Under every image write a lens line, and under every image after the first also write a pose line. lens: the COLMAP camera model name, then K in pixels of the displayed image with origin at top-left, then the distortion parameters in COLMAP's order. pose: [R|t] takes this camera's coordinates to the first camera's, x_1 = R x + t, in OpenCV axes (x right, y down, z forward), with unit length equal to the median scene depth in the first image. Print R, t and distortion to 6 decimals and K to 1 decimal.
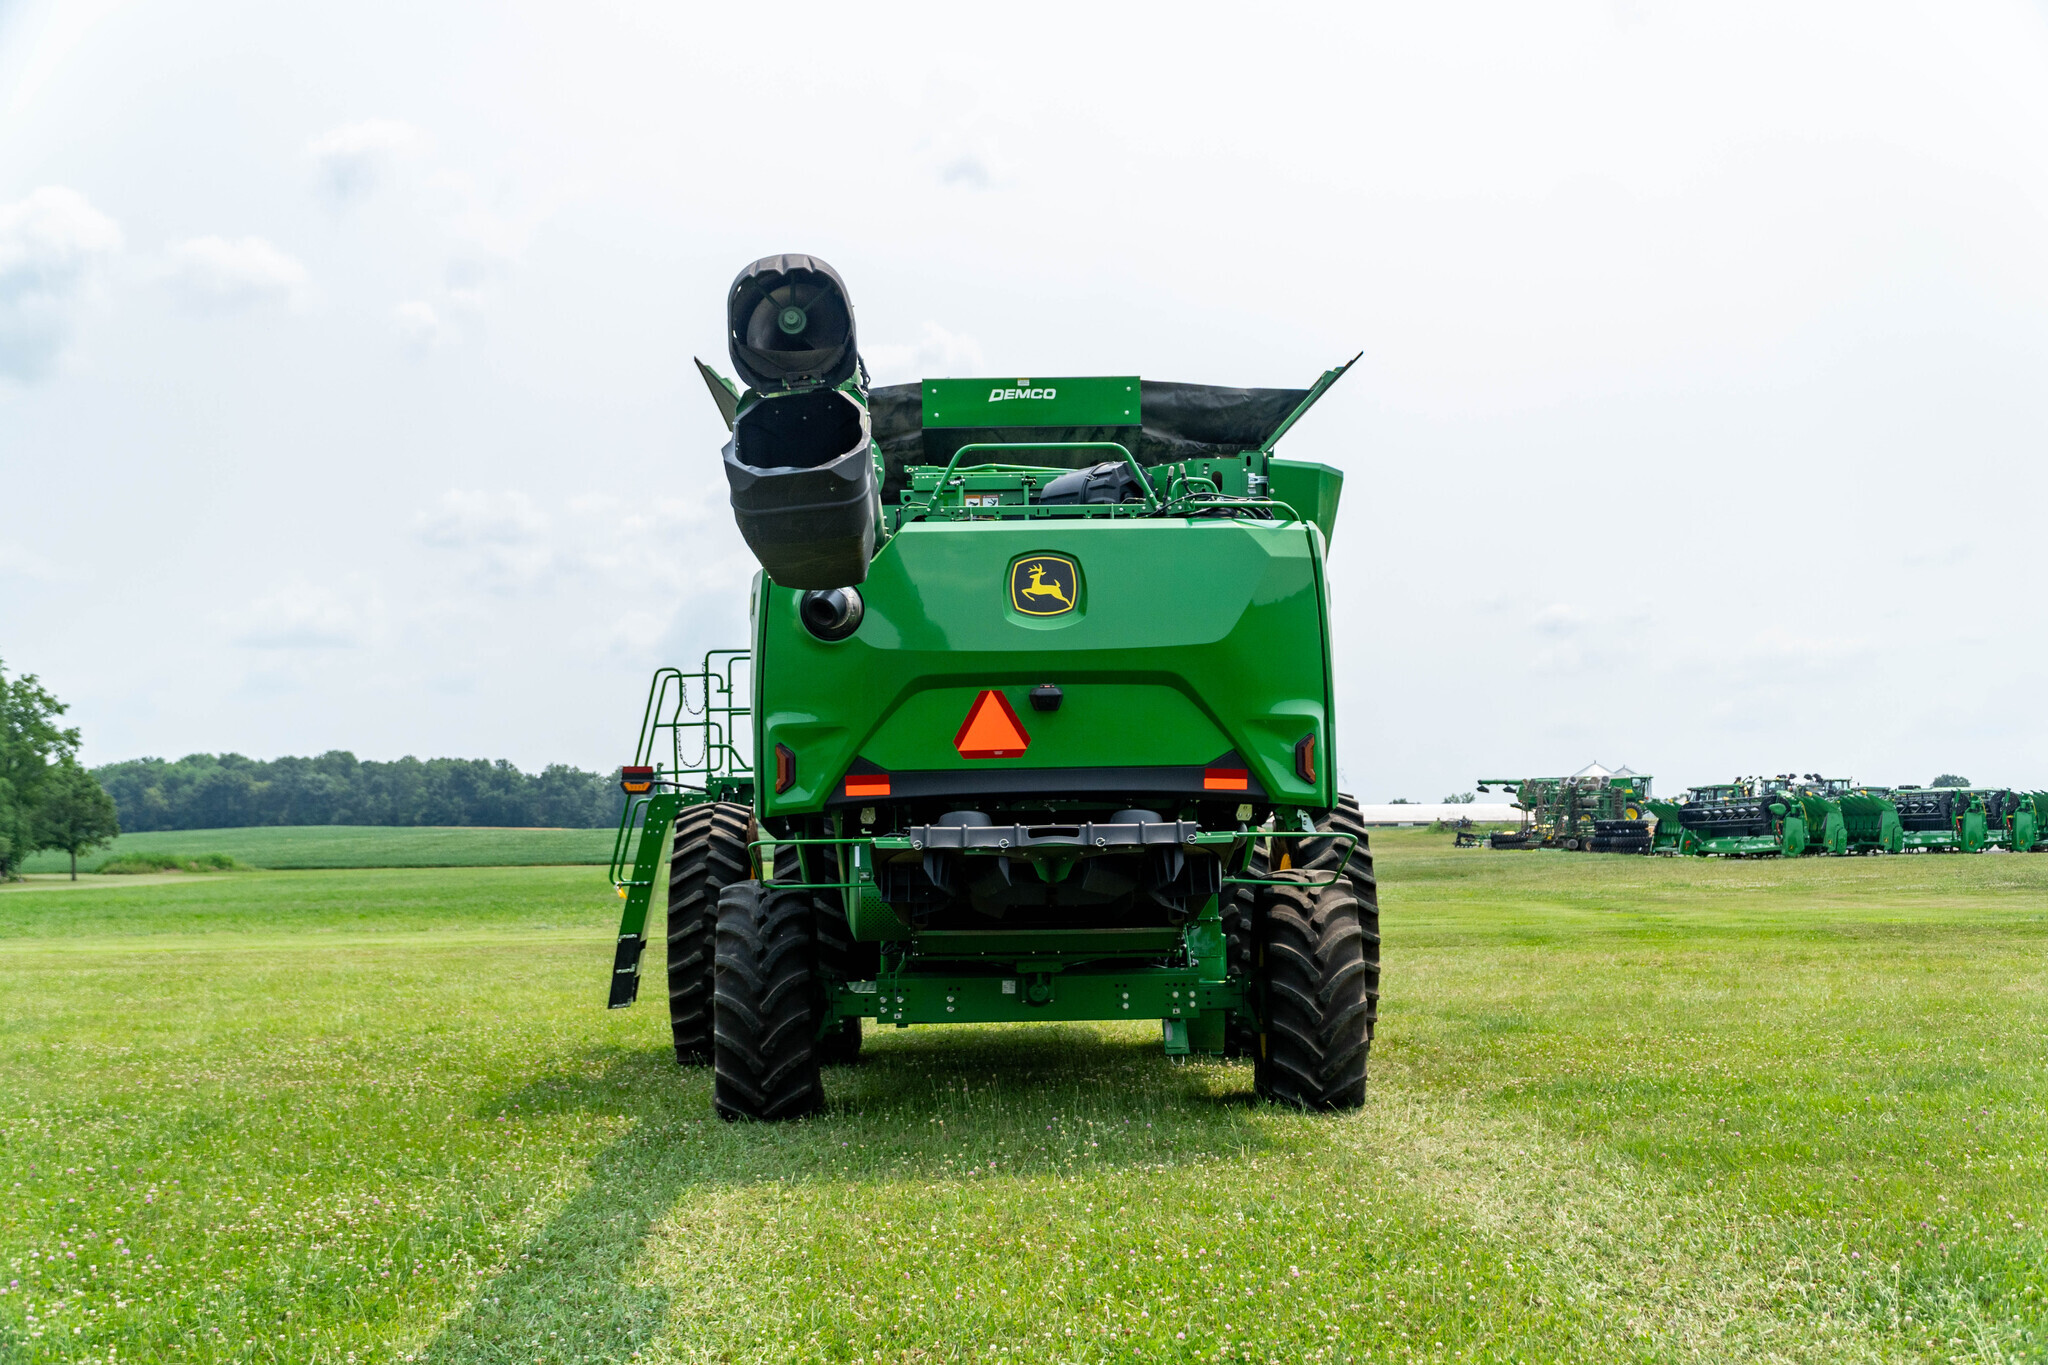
lens RADIAL K [[2347.4, 0, 1020.4], [0, 2347.4, 667.1], [0, 0, 1]] dist [0.101970, 0.020407]
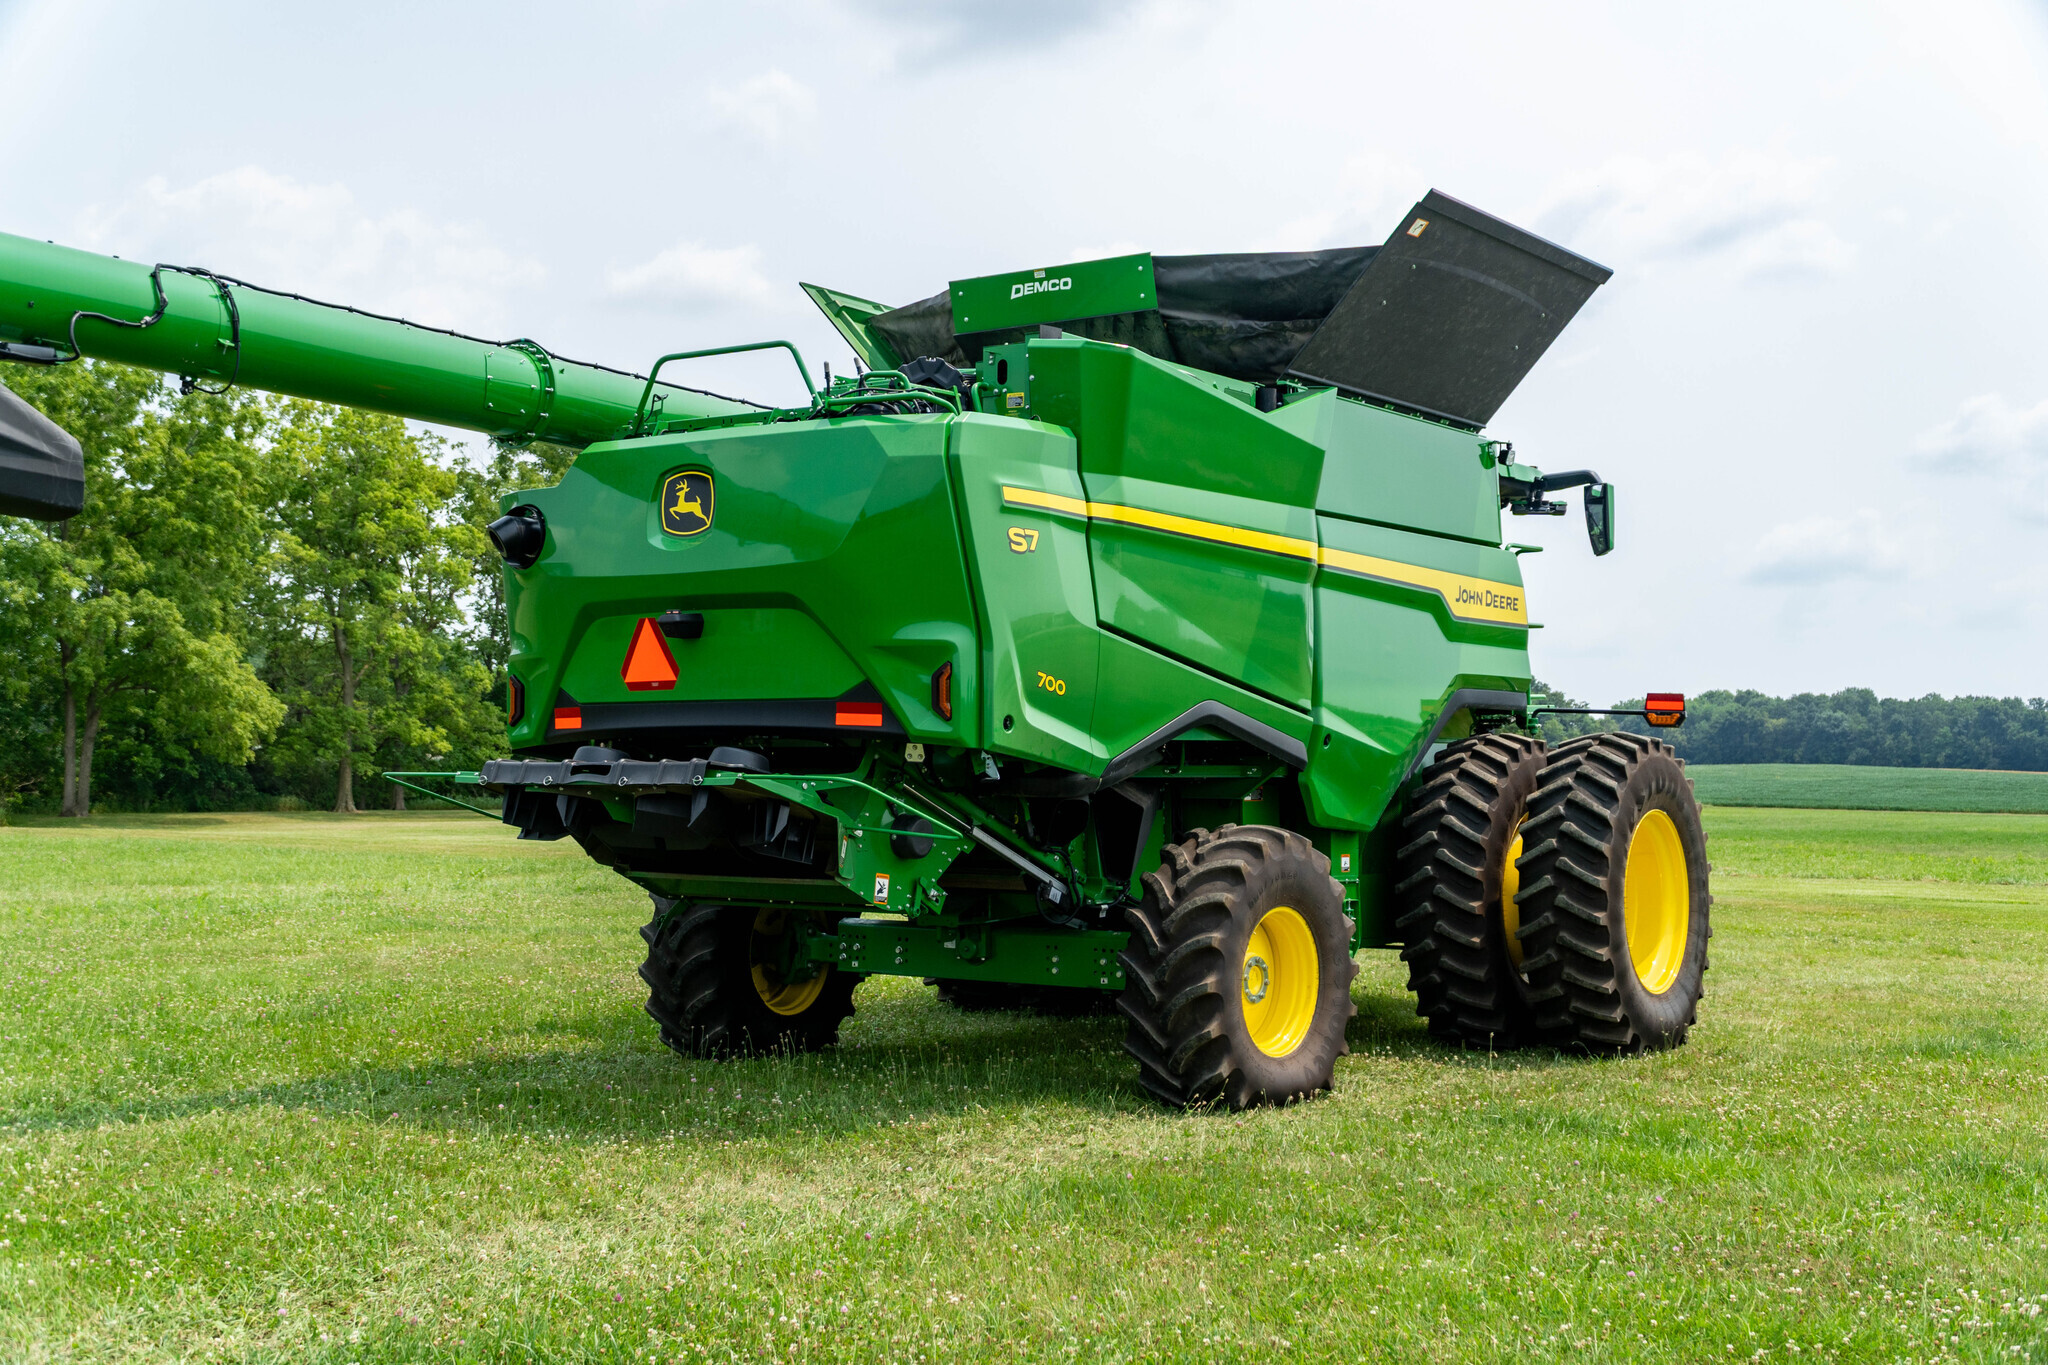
lens RADIAL K [[2347.4, 0, 1020.4], [0, 2347.4, 667.1], [0, 0, 1]] dist [0.101970, 0.020407]
pose [[0.803834, -0.005272, -0.594830, 0.515531], [0.020966, 0.999591, 0.019473, 0.011182], [0.594484, -0.028124, 0.803615, 0.260686]]
